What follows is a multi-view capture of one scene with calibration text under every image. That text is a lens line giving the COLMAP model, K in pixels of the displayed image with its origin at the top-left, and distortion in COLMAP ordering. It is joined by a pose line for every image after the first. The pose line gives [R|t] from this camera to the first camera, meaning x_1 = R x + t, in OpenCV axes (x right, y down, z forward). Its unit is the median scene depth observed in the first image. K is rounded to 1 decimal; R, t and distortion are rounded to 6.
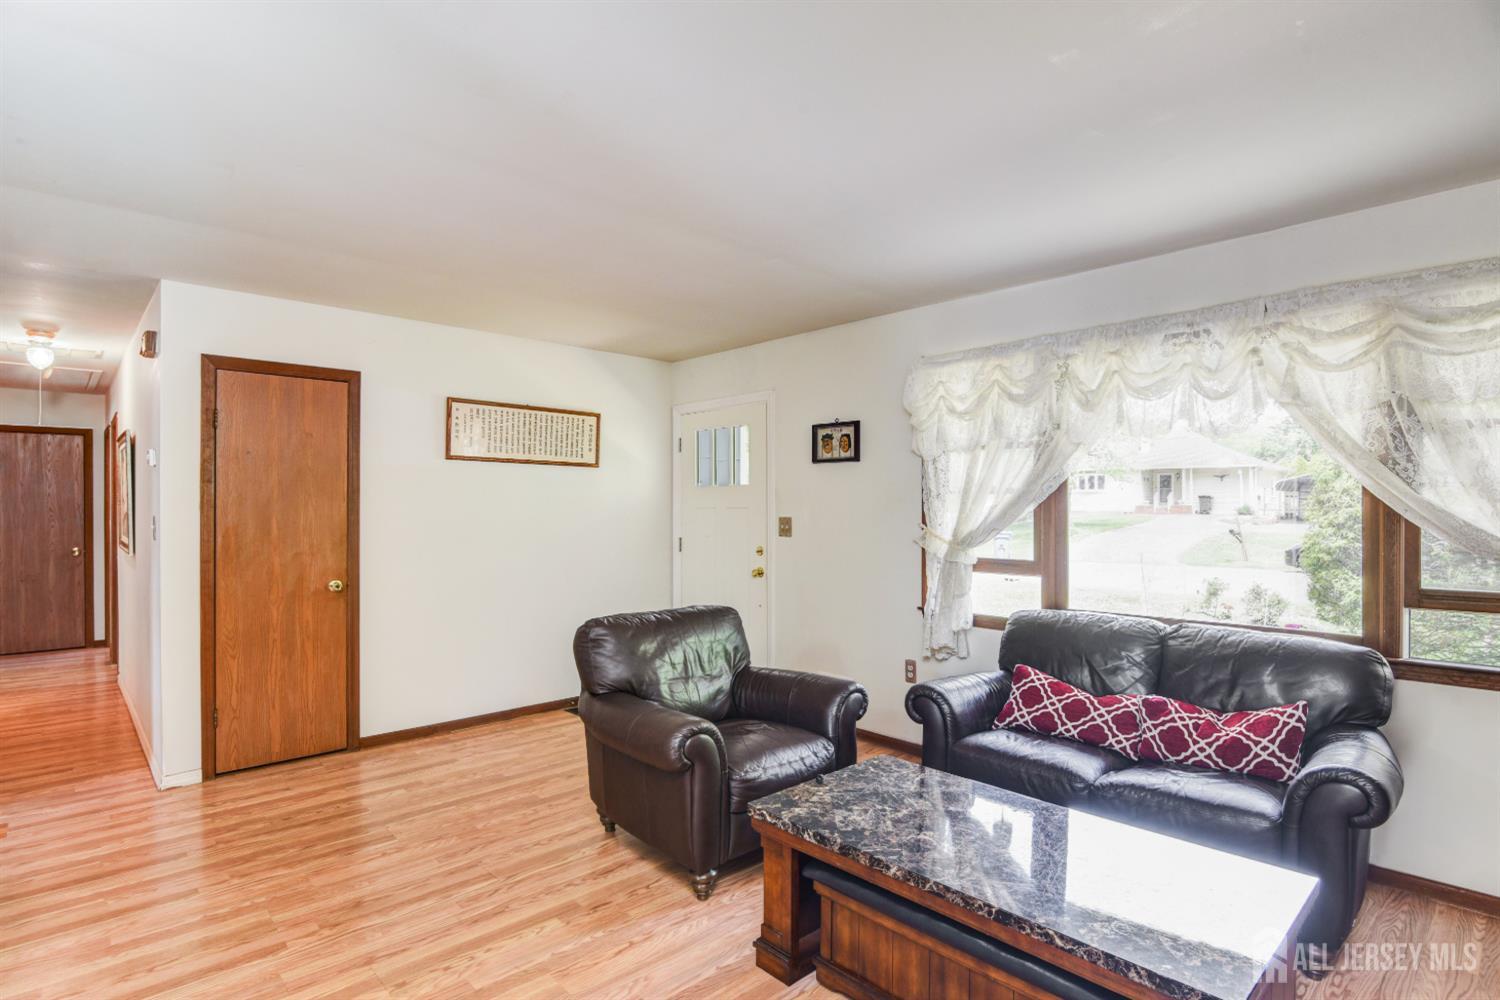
lens RADIAL K [[755.2, 0, 750.0], [0, 755.2, 500.0], [0, 0, 1]] dist [-0.009314, -0.001384]
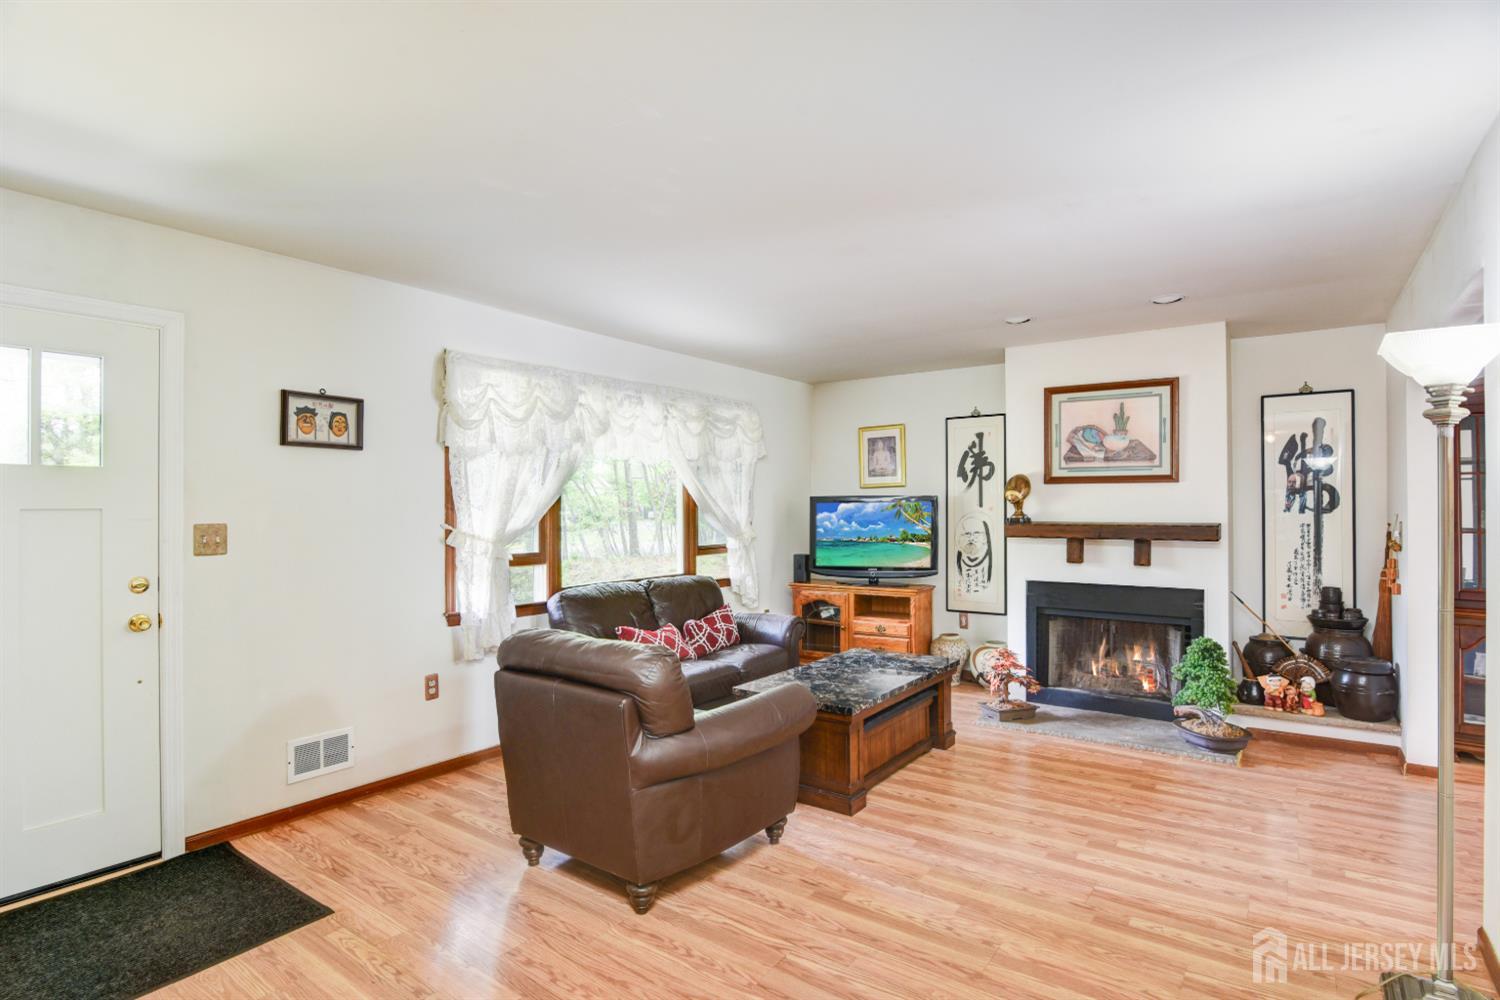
lens RADIAL K [[755.2, 0, 750.0], [0, 755.2, 500.0], [0, 0, 1]] dist [-0.009314, -0.001384]
pose [[-0.190556, 0.010283, 0.981622, -0.920263], [-0.006818, 0.999907, -0.011799, 0.009766], [-0.981653, -0.008941, -0.190468, 0.965150]]
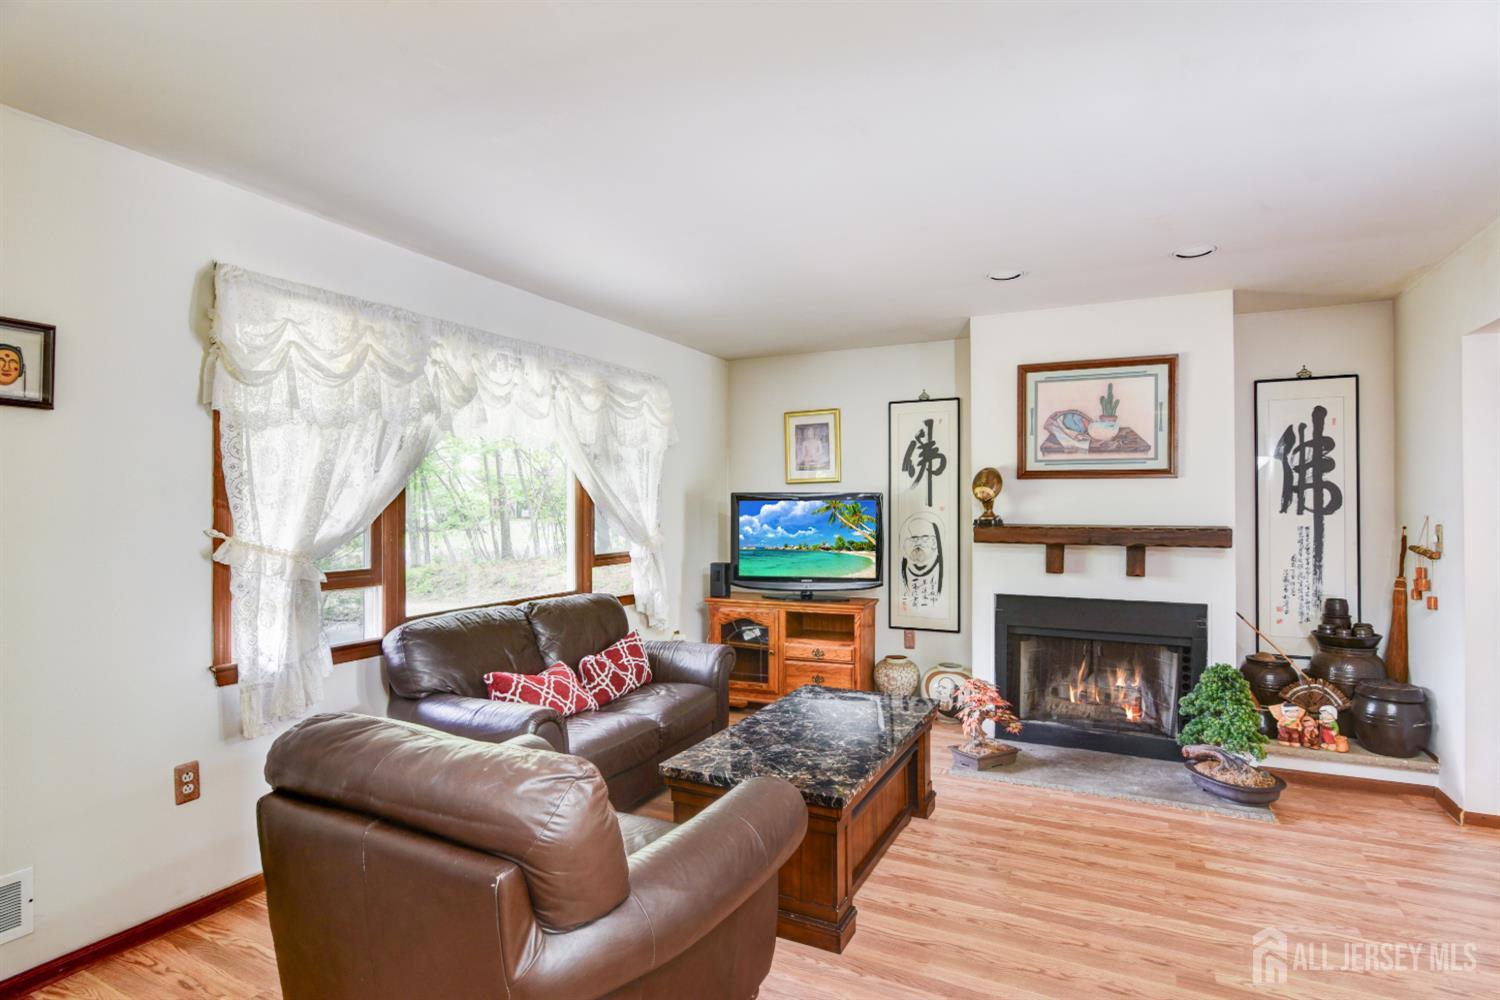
lens RADIAL K [[755.2, 0, 750.0], [0, 755.2, 500.0], [0, 0, 1]] dist [-0.009314, -0.001384]
pose [[-0.345919, 0.007788, 0.938232, -0.594340], [-0.009568, 0.999884, -0.011827, 0.010208], [-0.938216, -0.013068, -0.345804, 0.959771]]
